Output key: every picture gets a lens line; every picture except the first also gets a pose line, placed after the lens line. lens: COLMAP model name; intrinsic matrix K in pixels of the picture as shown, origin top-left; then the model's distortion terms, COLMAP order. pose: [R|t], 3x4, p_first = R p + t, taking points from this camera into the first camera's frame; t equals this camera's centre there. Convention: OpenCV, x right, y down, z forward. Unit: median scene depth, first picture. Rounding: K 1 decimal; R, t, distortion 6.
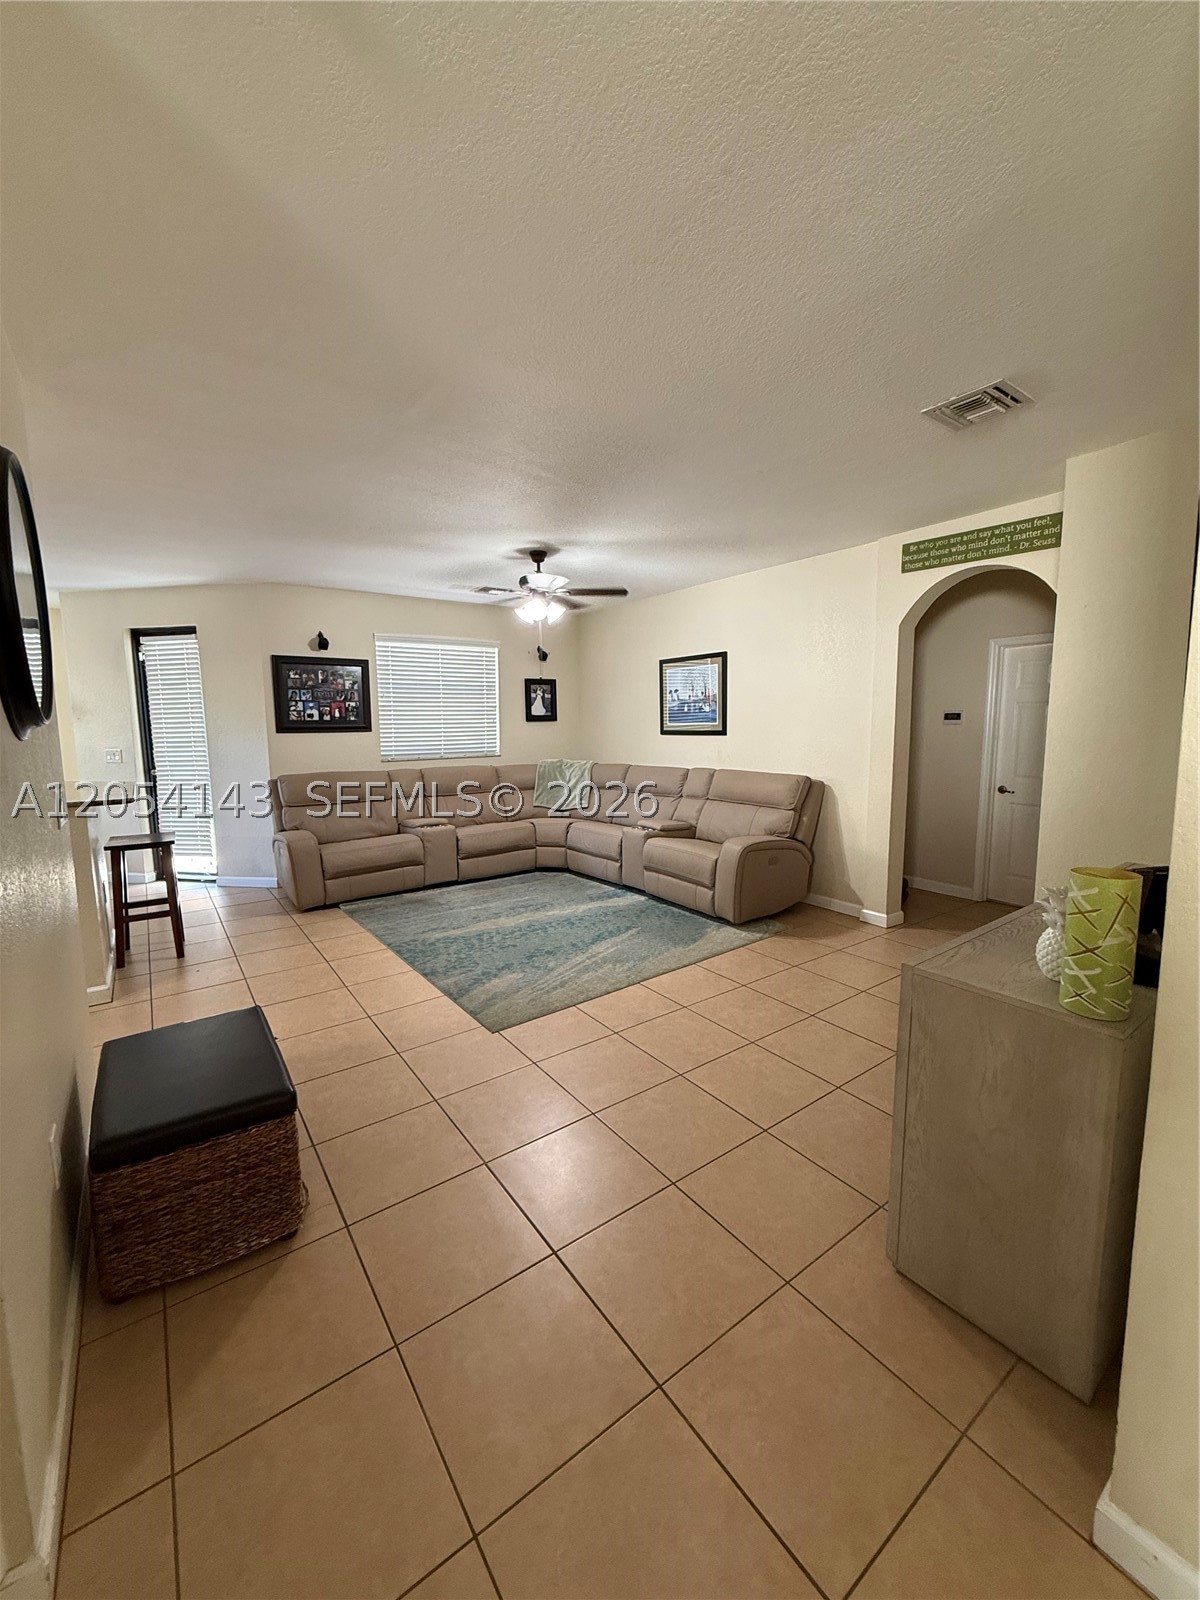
lens RADIAL K [[637.9, 0, 599.9], [0, 637.9, 794.0], [0, 0, 1]] dist [0.001935, 0.000264]
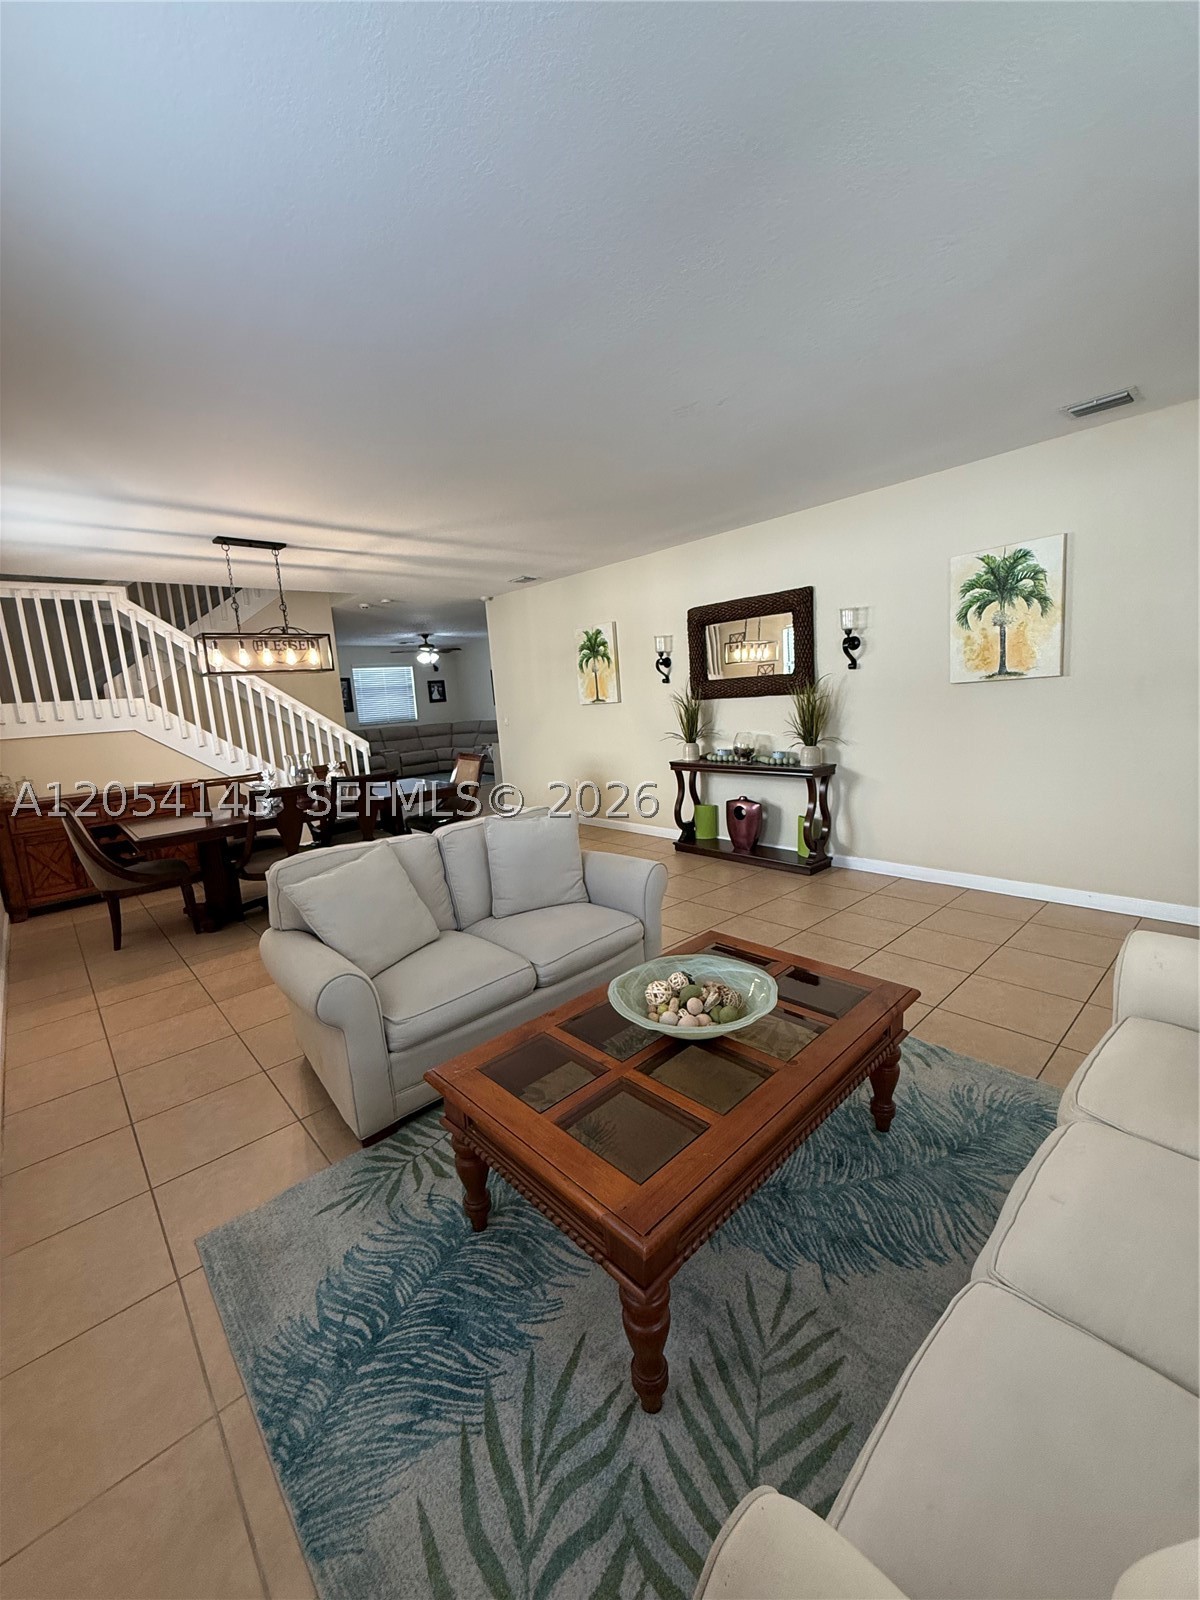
lens RADIAL K [[637.9, 0, 607.8], [0, 637.9, 793.1], [0, 0, 1]] dist [0.001935, 0.000264]
pose [[0.990586, -0.076349, 0.113620, 0.233183], [0.072061, 0.996541, 0.041387, 0.156263], [-0.116387, -0.032810, 0.992662, -1.312199]]
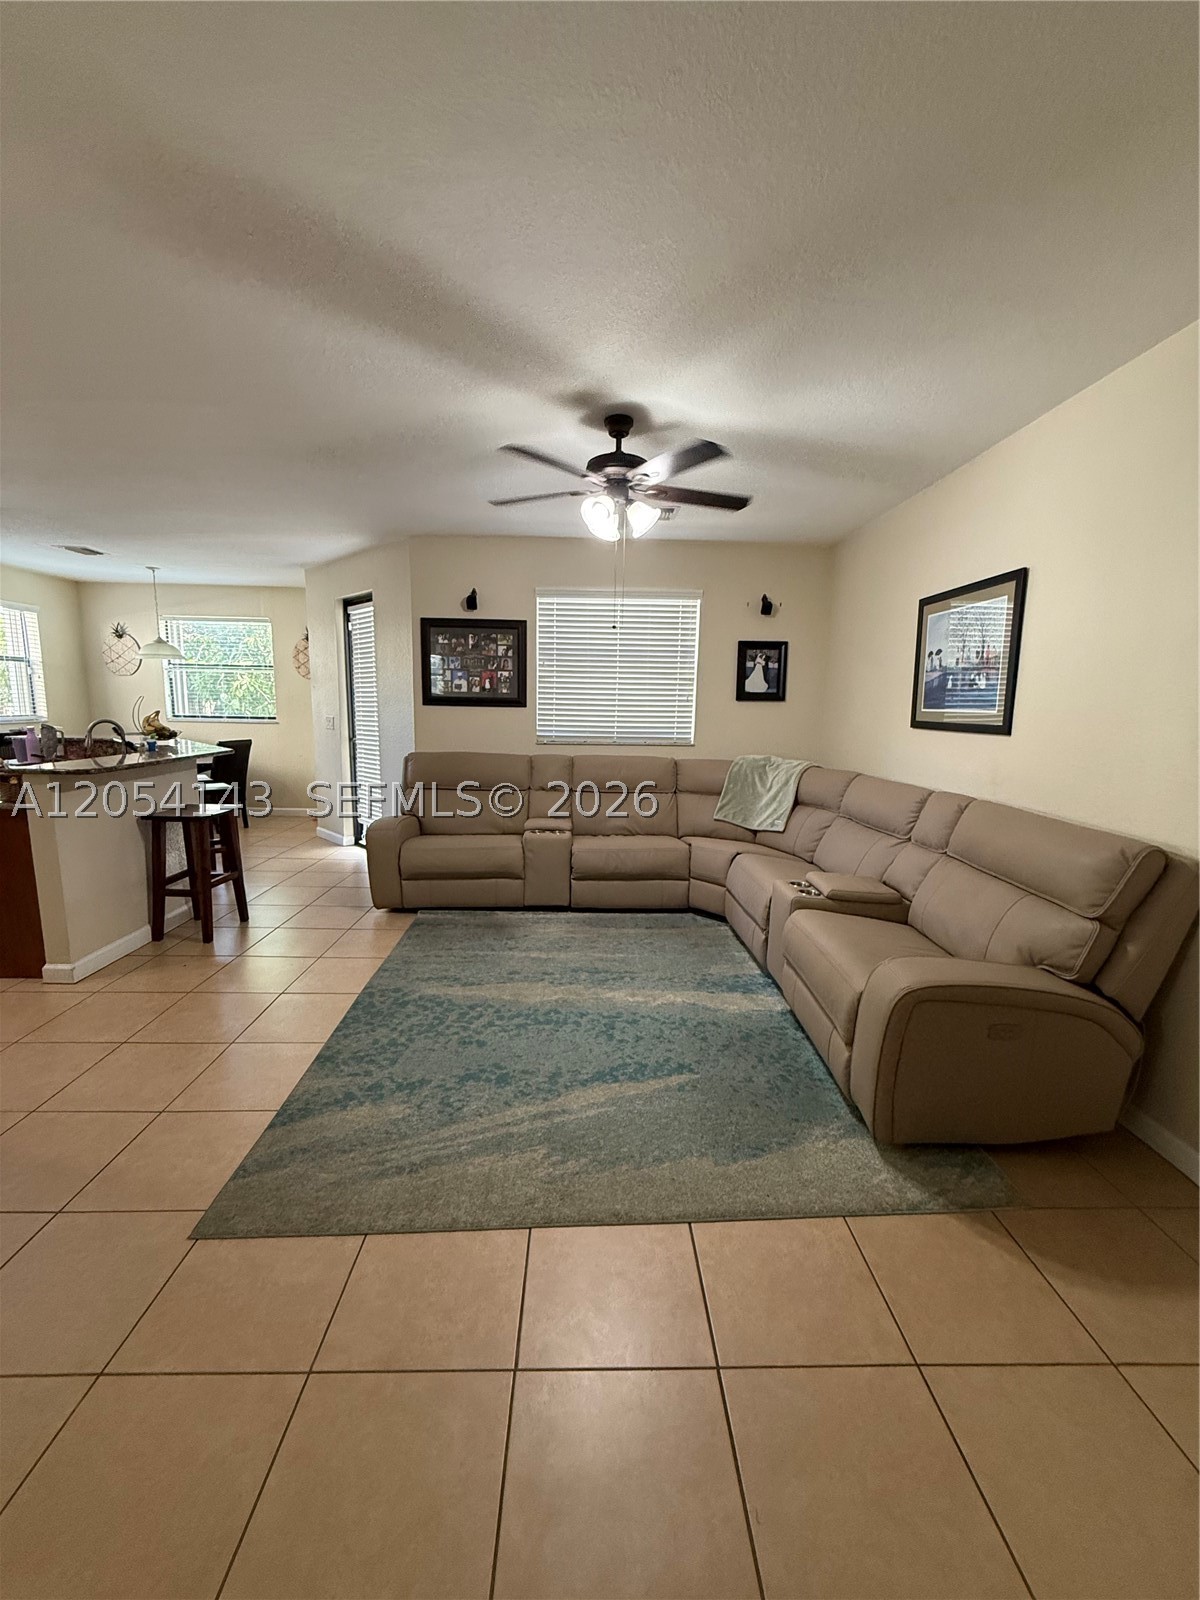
lens RADIAL K [[637.9, 0, 600.8], [0, 637.9, 794.8], [0, 0, 1]] dist [0.001935, 0.000264]
pose [[0.824129, 0.107631, -0.556082, 0.219916], [-0.090534, 0.994188, 0.058253, -0.045239], [0.559120, 0.002336, 0.829084, 0.396641]]
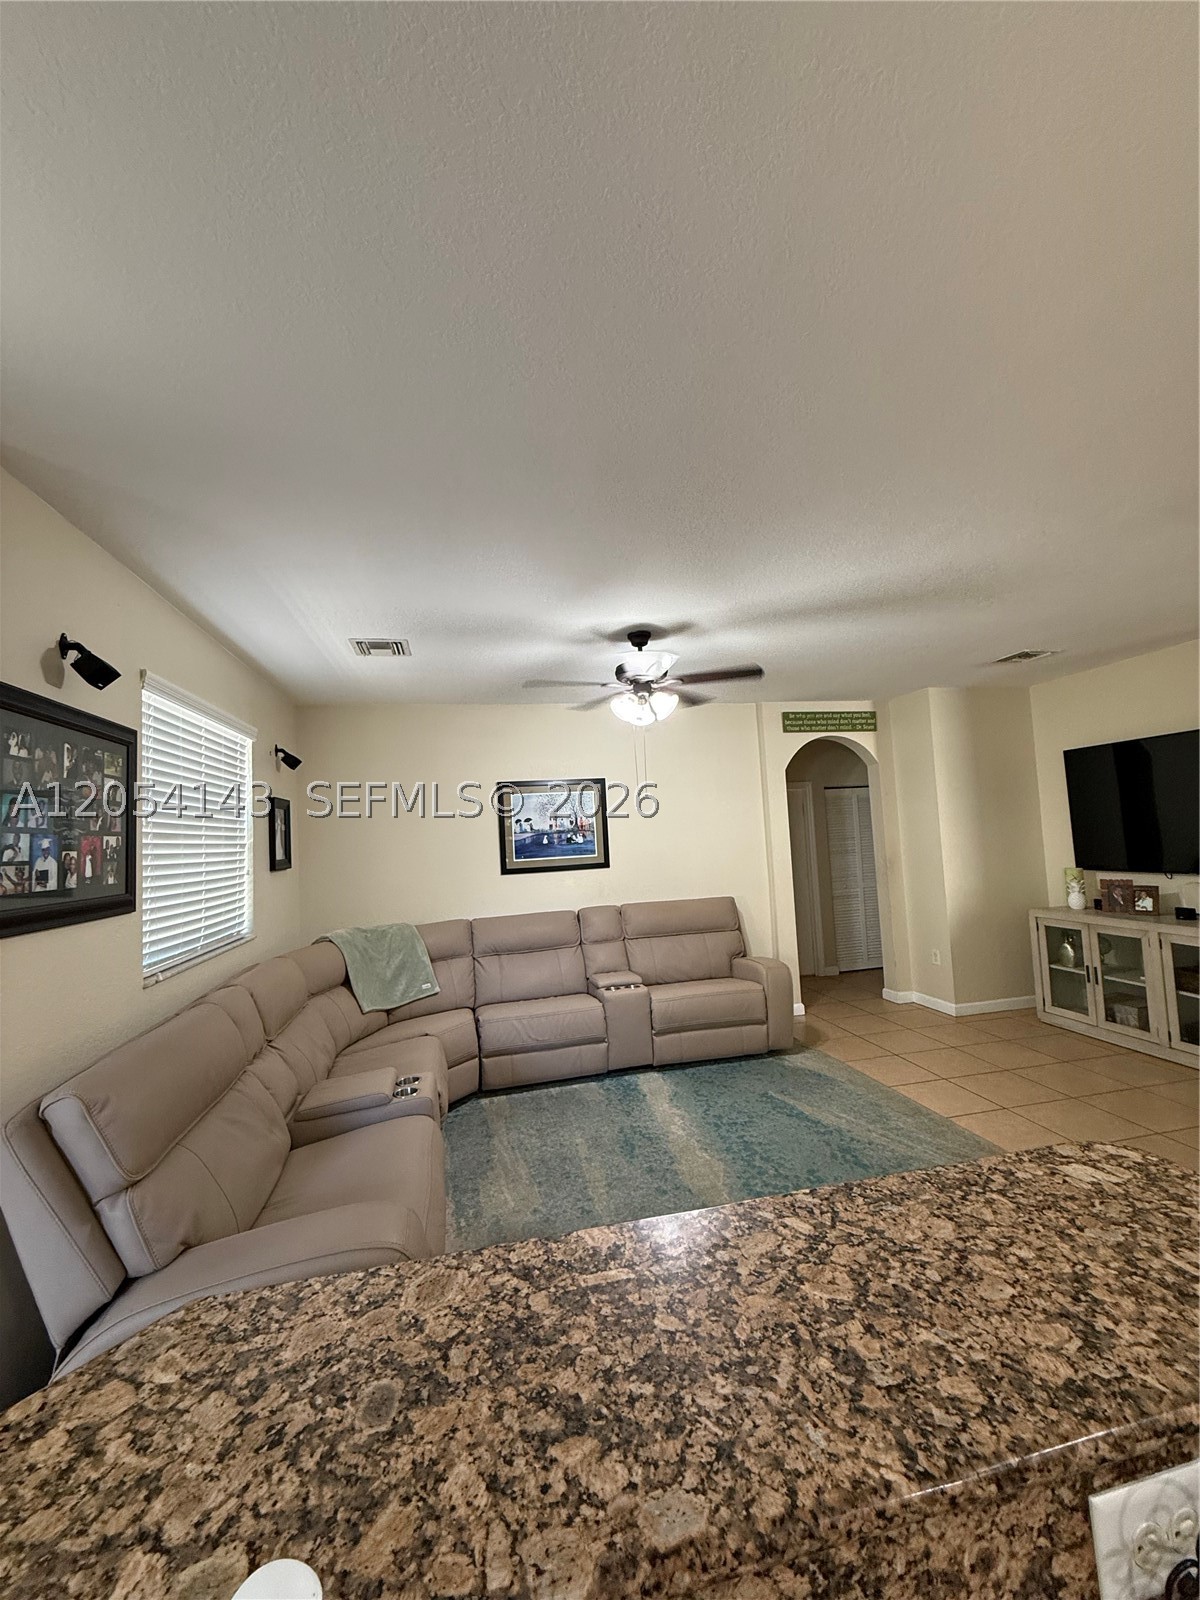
lens RADIAL K [[637.9, 0, 601.8], [0, 637.9, 796.5], [0, 0, 1]] dist [0.001935, 0.000264]
pose [[0.401315, 0.049528, 0.914600, -0.658360], [0.150142, 0.981473, -0.119030, -0.085848], [-0.903551, 0.185089, 0.386443, 0.642285]]
